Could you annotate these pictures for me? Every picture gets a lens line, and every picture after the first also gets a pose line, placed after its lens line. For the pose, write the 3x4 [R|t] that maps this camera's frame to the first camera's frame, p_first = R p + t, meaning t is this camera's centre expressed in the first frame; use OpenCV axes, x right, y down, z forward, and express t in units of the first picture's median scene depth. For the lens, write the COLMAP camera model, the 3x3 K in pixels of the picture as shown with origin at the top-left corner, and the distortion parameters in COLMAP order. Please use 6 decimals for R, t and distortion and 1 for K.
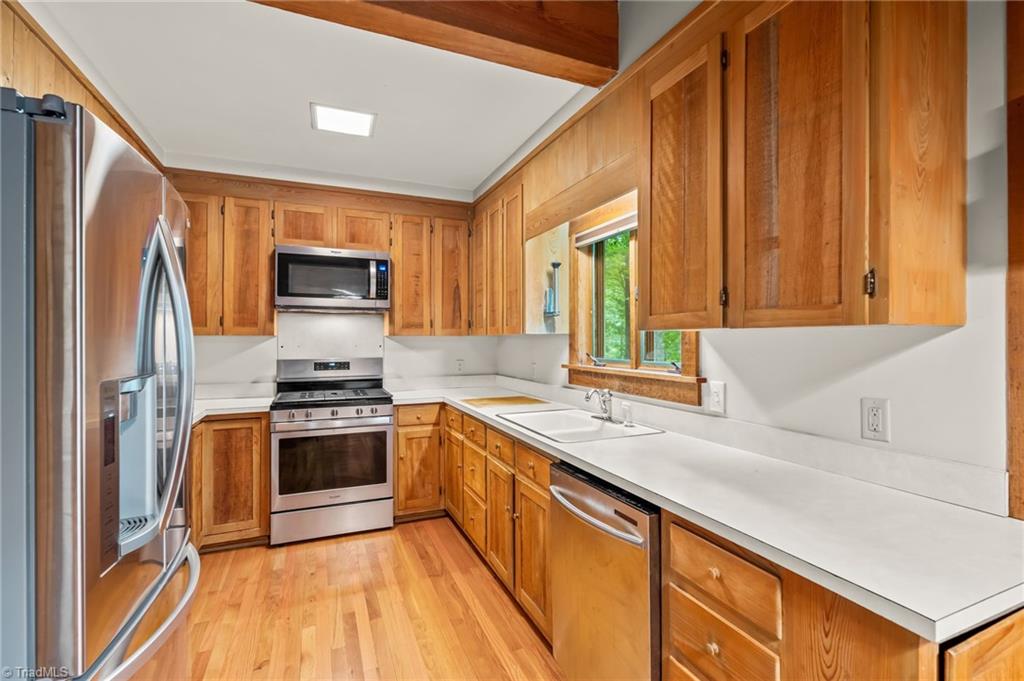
lens RADIAL K [[471.8, 0, 529.8], [0, 471.8, 341.9], [0, 0, 1]] dist [-0.008383, 0.001340]
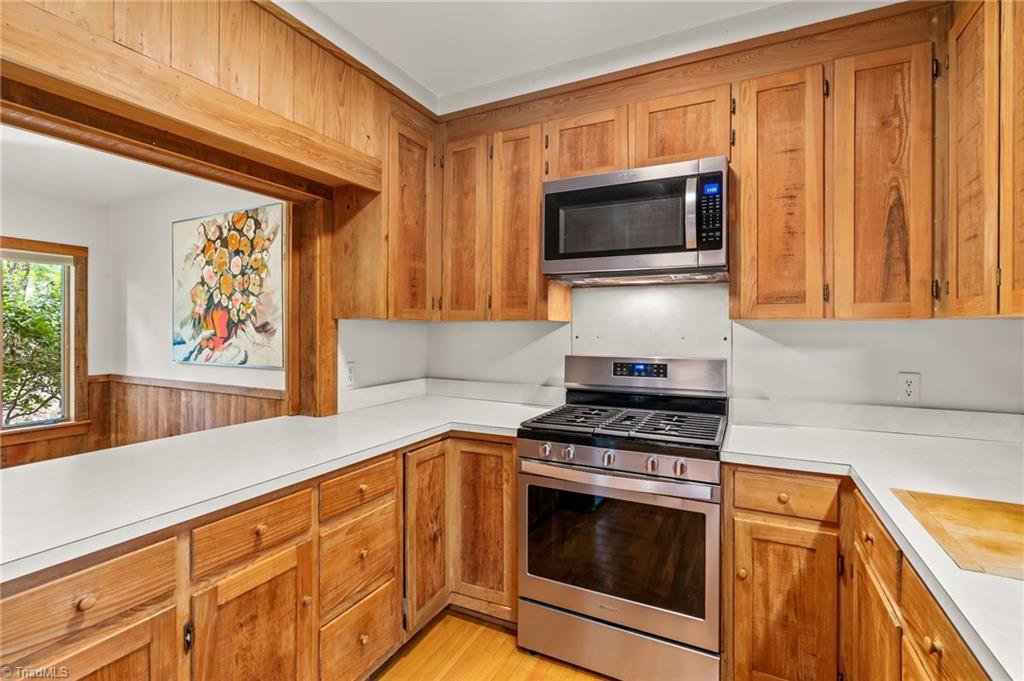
lens RADIAL K [[471.8, 0, 509.9], [0, 471.8, 327.2], [0, 0, 1]] dist [-0.008383, 0.001340]
pose [[0.636967, 0.001815, -0.770889, -0.062097], [-0.007346, 0.999966, -0.003715, -0.001192], [0.770856, 0.008029, 0.636959, 0.572553]]
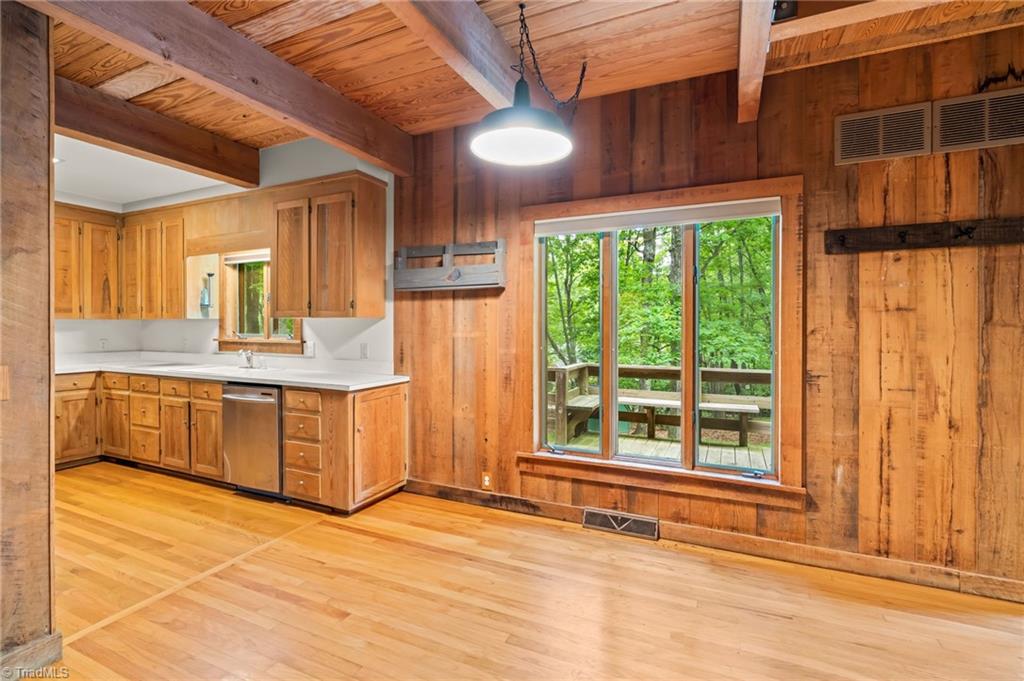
lens RADIAL K [[471.8, 0, 523.8], [0, 471.8, 331.0], [0, 0, 1]] dist [-0.008383, 0.001340]
pose [[0.738903, -0.003096, 0.673805, -0.217579], [-0.000166, 0.999989, 0.004777, 0.015194], [-0.673812, -0.003642, 0.738894, -0.815277]]
